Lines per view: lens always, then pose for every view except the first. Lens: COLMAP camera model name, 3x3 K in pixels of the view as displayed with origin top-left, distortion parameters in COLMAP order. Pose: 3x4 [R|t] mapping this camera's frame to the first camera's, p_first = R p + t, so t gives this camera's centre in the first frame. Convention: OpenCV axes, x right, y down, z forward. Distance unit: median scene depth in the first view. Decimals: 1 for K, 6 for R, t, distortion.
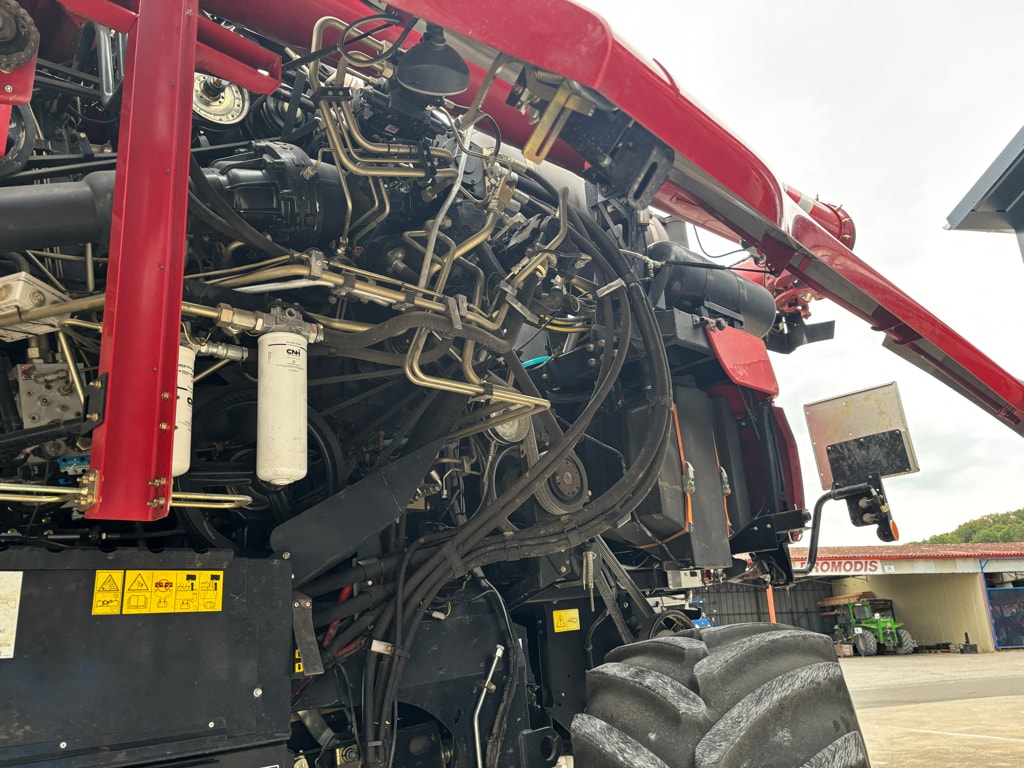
lens RADIAL K [[792.0, 0, 512.0], [0, 792.0, 384.0], [0, 0, 1]] dist [0.096463, -0.118920]
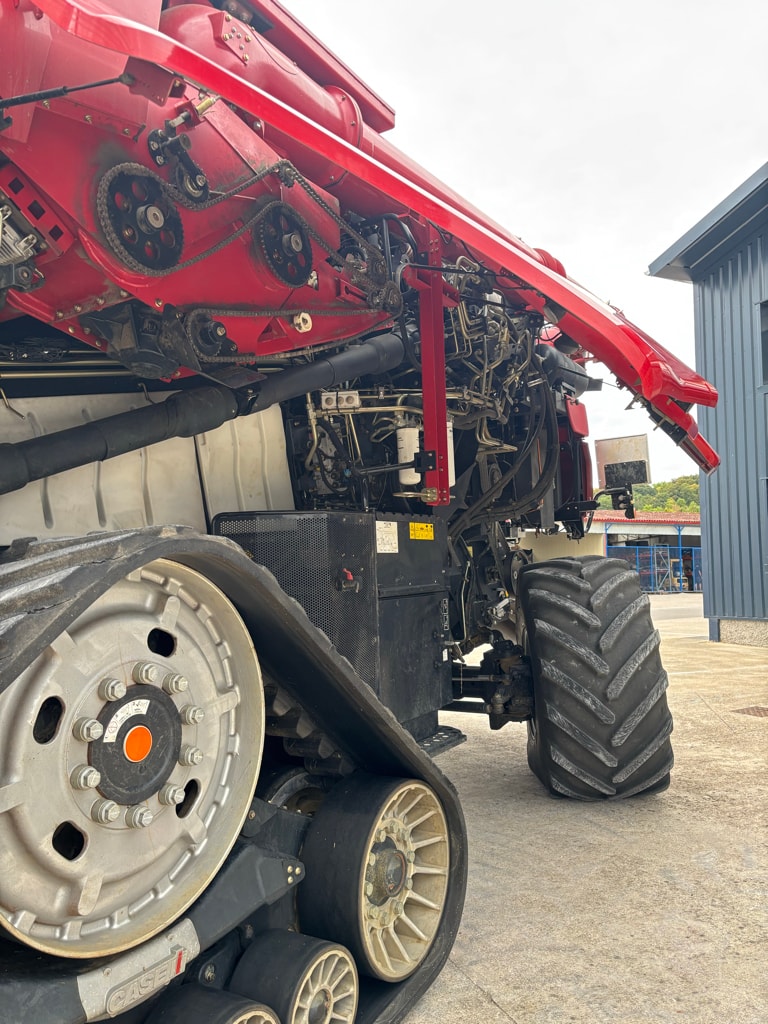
lens RADIAL K [[776.5, 0, 364.4], [0, 776.5, 518.8], [0, 0, 1]] dist [0.017443, -0.003676]
pose [[0.972618, 0.050000, 0.226968, -0.550497], [-0.100839, 0.970660, 0.218292, -0.139466], [-0.209394, -0.235202, 0.949123, -0.601997]]
